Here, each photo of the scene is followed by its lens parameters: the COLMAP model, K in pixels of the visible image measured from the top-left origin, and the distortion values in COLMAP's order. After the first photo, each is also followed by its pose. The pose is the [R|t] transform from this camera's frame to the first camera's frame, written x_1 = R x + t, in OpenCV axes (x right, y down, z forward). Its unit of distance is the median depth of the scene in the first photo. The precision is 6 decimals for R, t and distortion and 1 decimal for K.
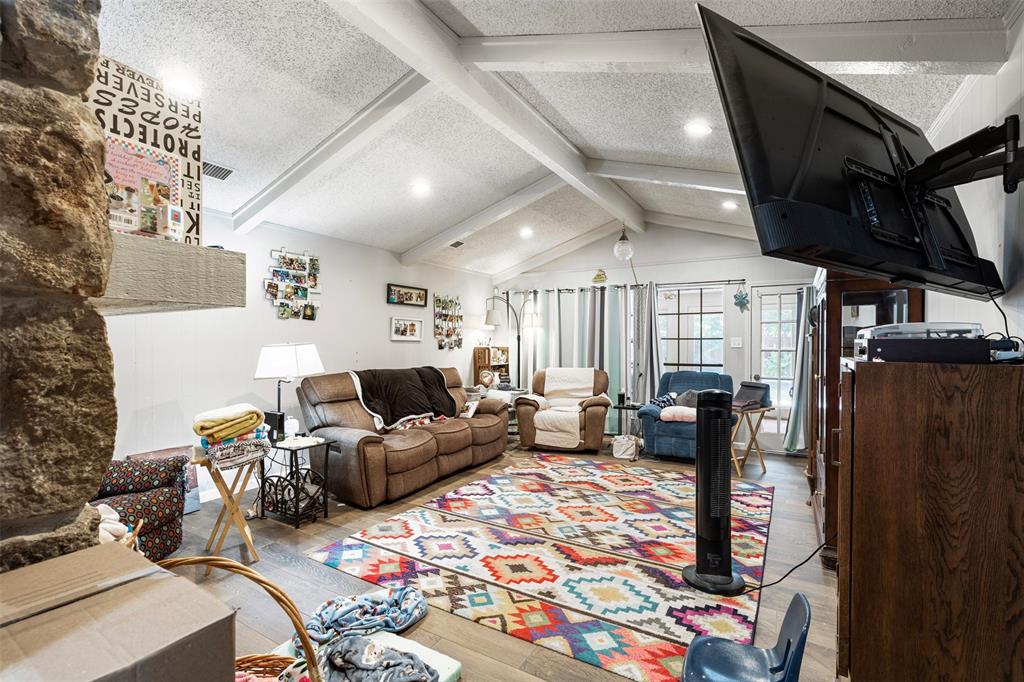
lens RADIAL K [[461.6, 0, 519.1], [0, 461.6, 343.6], [0, 0, 1]] dist [0.001939, -0.000048]
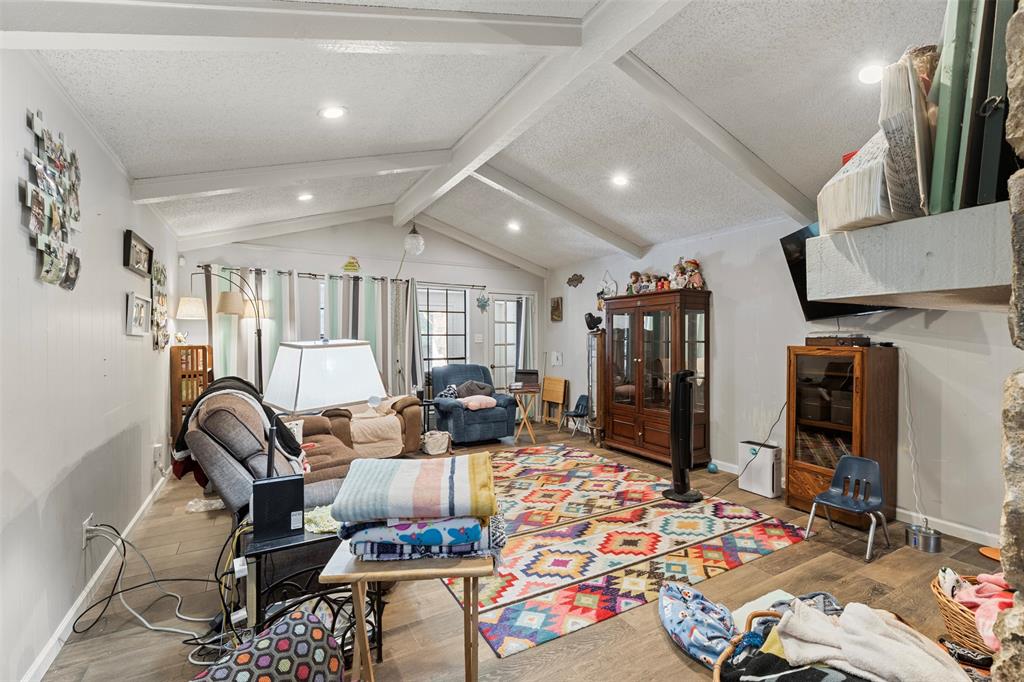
lens RADIAL K [[461.6, 0, 519.7], [0, 461.6, 342.6], [0, 0, 1]] dist [0.001939, -0.000048]
pose [[0.491950, -0.010379, 0.870562, -1.017261], [0.002218, 0.999941, 0.010668, -0.007464], [-0.870621, -0.003317, 0.491943, 0.636786]]
